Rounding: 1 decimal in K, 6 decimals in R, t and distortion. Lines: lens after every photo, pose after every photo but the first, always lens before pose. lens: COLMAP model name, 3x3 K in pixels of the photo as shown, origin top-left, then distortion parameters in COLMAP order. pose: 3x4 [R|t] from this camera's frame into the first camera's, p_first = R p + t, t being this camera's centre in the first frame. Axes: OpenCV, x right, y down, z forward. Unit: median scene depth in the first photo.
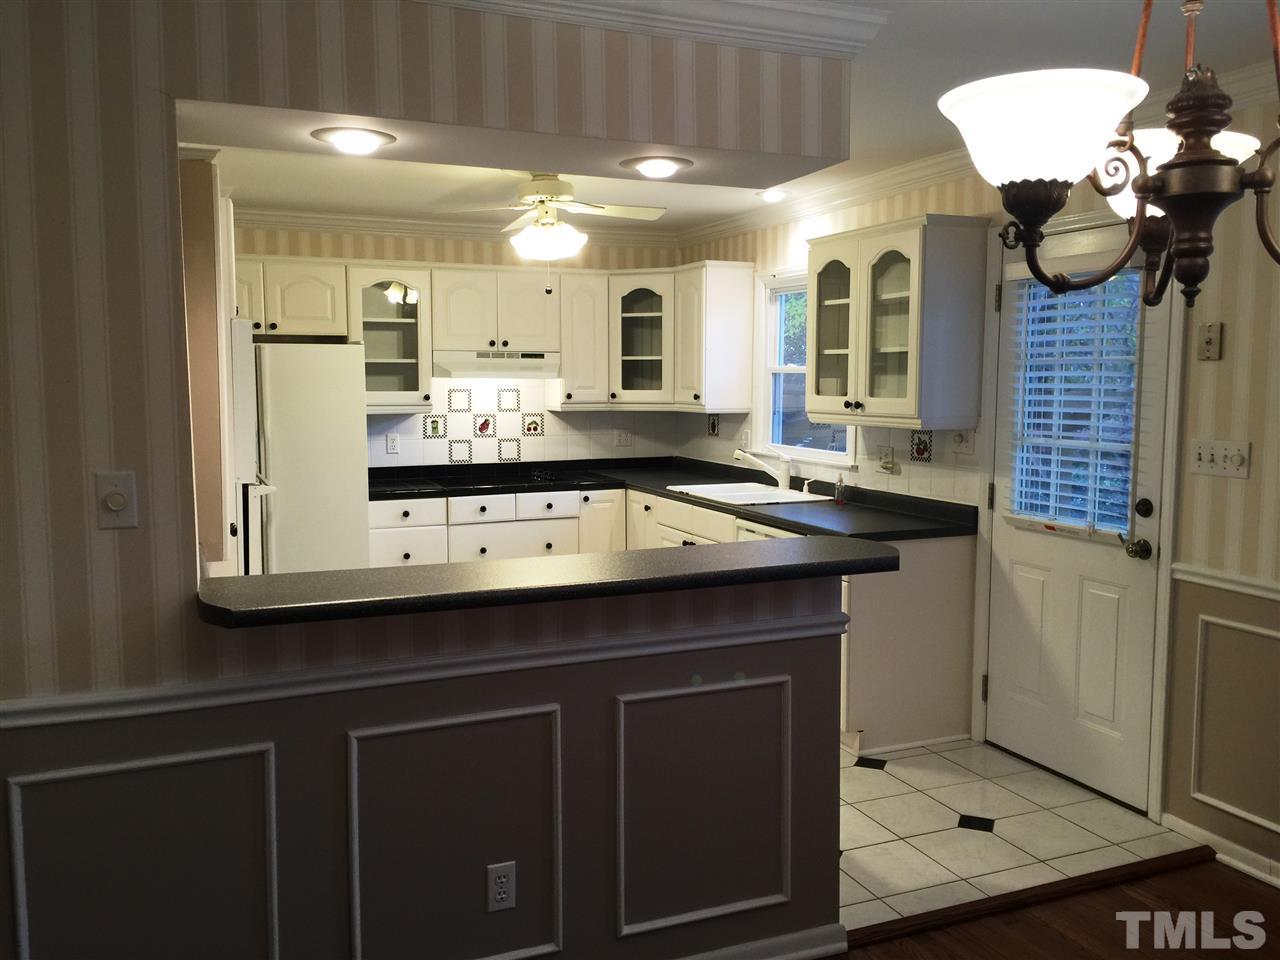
lens RADIAL K [[1089.2, 0, 643.0], [0, 1089.2, 475.4], [0, 0, 1]] dist [0.082428, -0.101453]
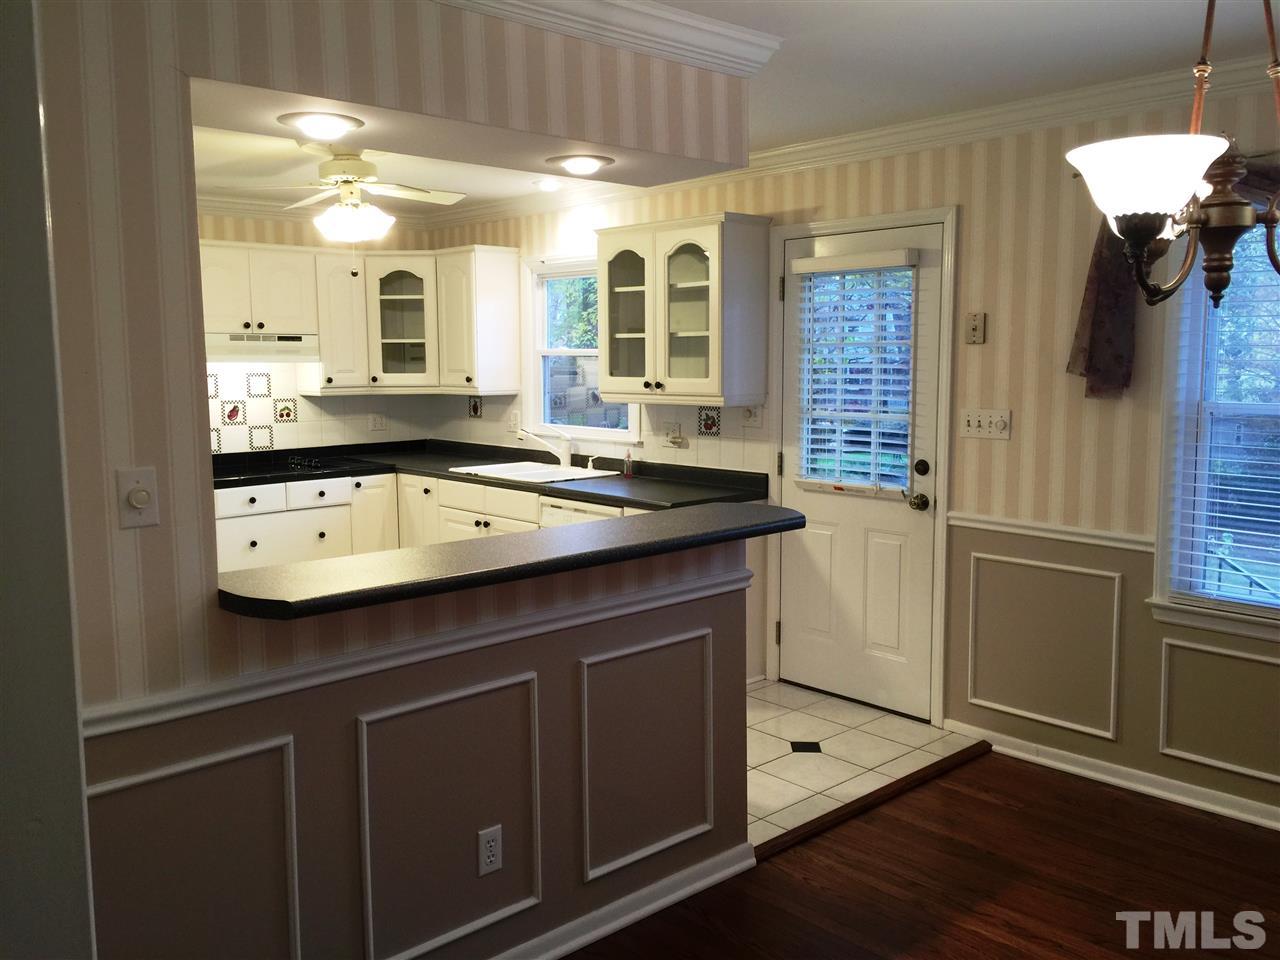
lens RADIAL K [[1089.2, 0, 643.0], [0, 1089.2, 475.4], [0, 0, 1]] dist [0.082428, -0.101453]
pose [[0.943776, -0.043152, 0.327758, -0.139628], [0.037425, 0.999017, 0.023763, -0.000981], [-0.328461, -0.010160, 0.944463, -0.014255]]
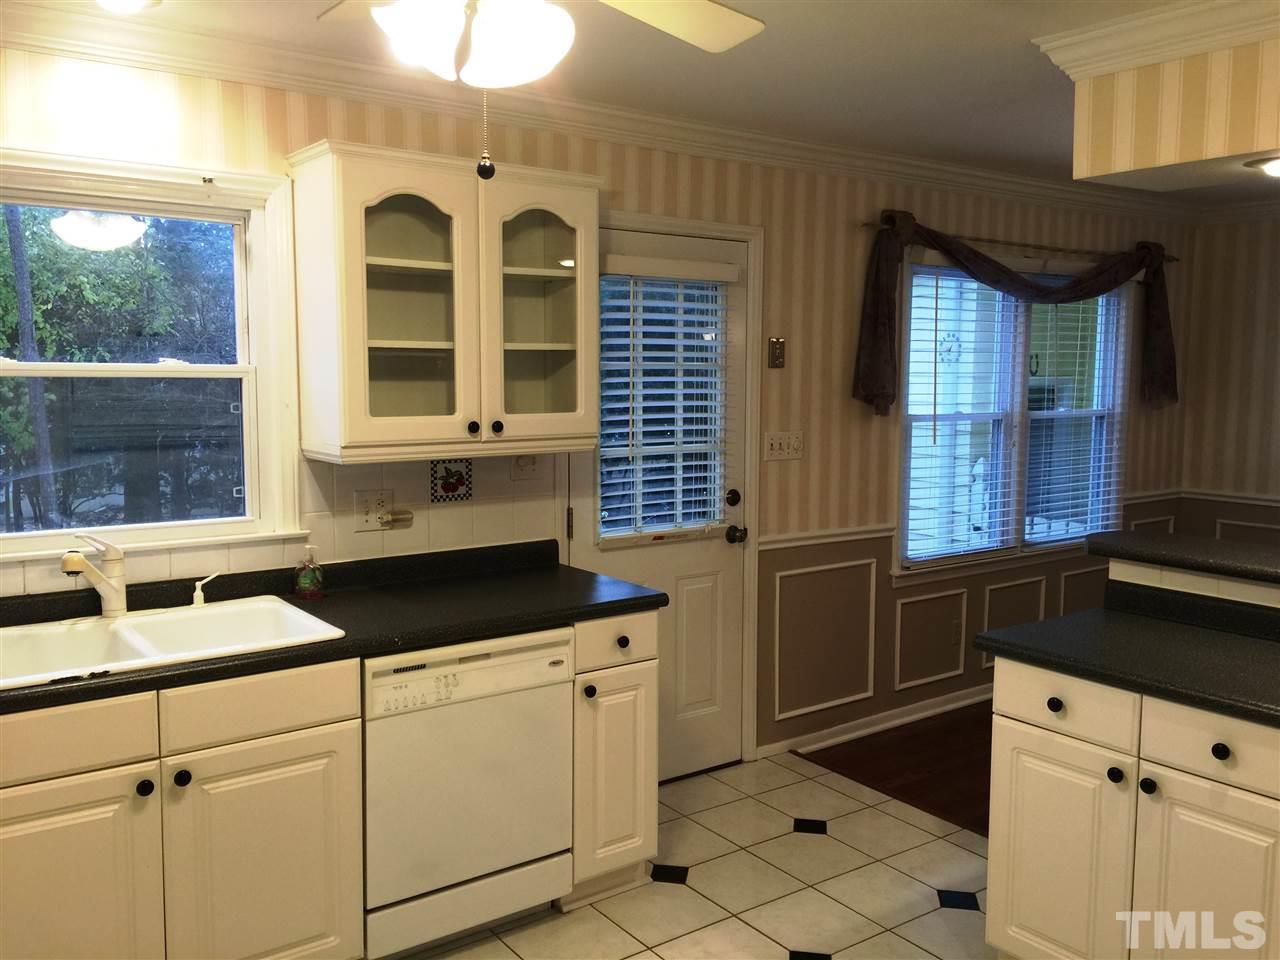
lens RADIAL K [[1089.2, 0, 643.0], [0, 1089.2, 475.4], [0, 0, 1]] dist [0.082428, -0.101453]
pose [[-0.230885, -0.097977, 0.968035, -0.381138], [0.084792, 0.989106, 0.120334, -0.085466], [-0.969279, 0.109865, -0.220062, 0.842598]]
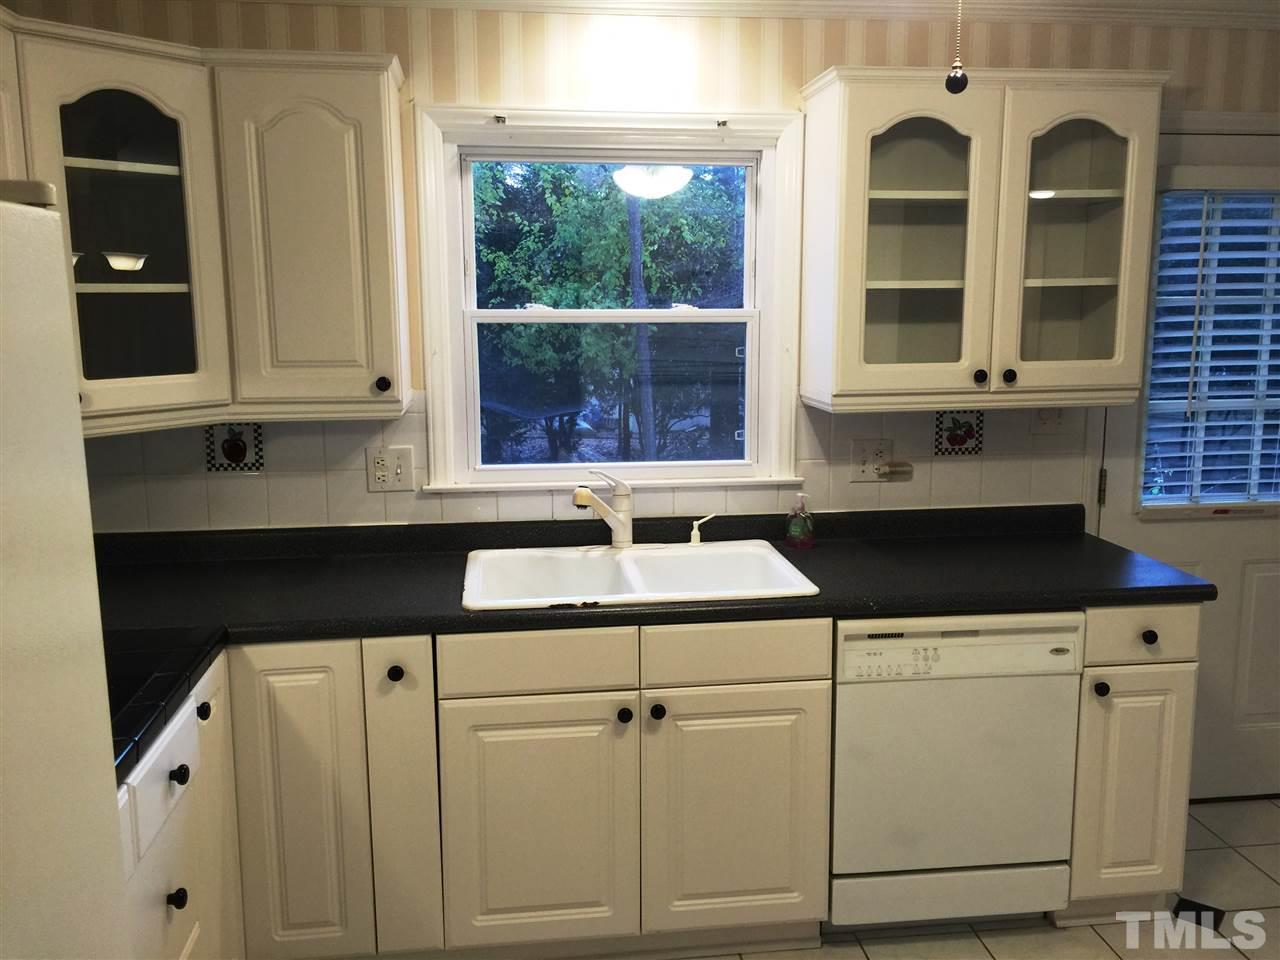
lens RADIAL K [[1089.2, 0, 643.0], [0, 1089.2, 475.4], [0, 0, 1]] dist [0.082428, -0.101453]
pose [[0.270953, -0.157836, 0.949564, -0.345740], [0.095398, 0.986012, 0.136672, -0.088340], [-0.957854, 0.053555, 0.282220, 0.811660]]
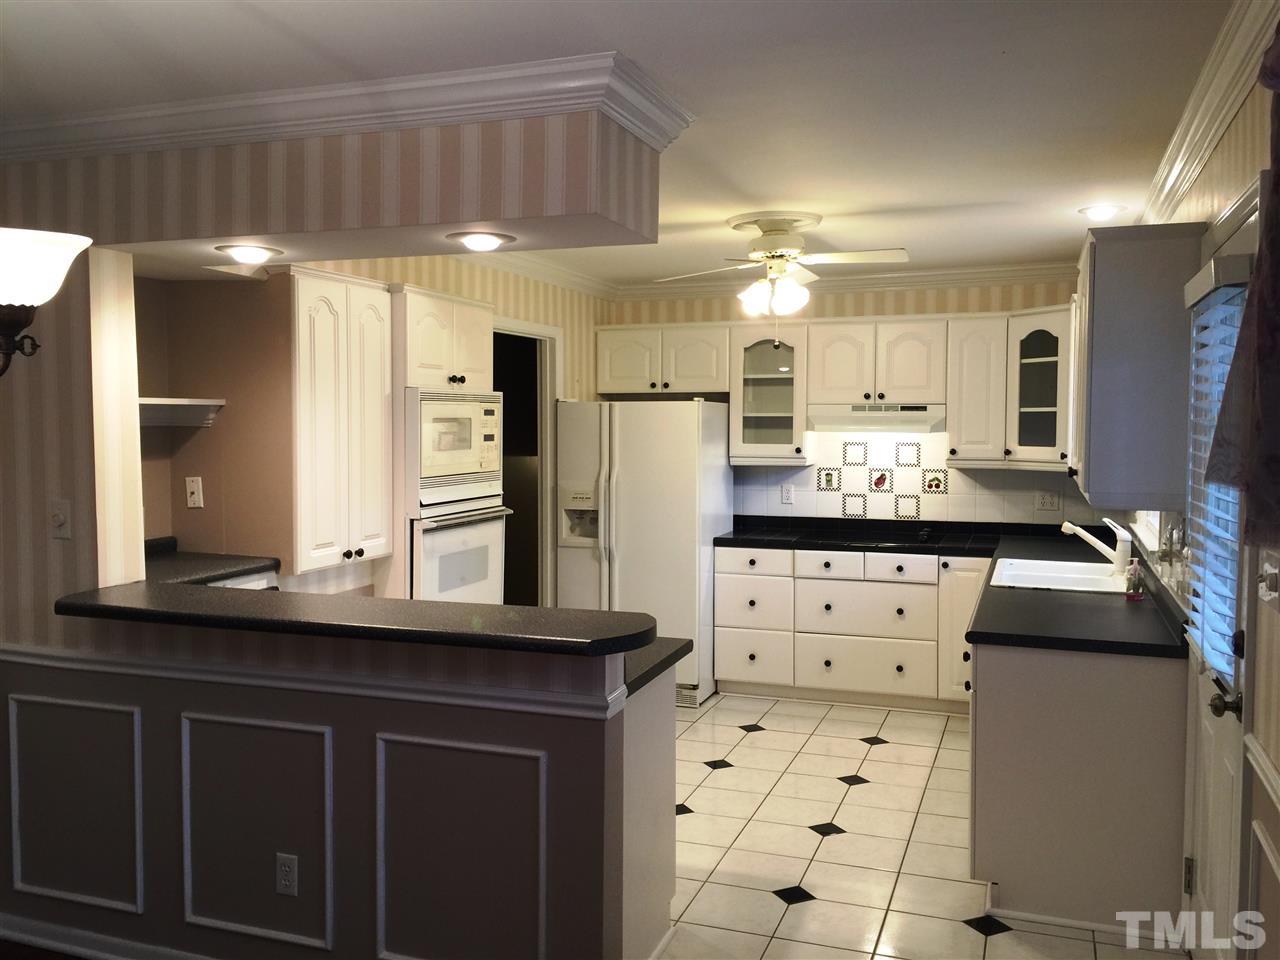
lens RADIAL K [[1089.2, 0, 643.0], [0, 1089.2, 475.4], [0, 0, 1]] dist [0.082428, -0.101453]
pose [[0.728910, 0.036763, -0.683622, 0.405752], [-0.065163, 0.997749, -0.015823, -0.023352], [0.681501, 0.056081, 0.729665, 0.166606]]
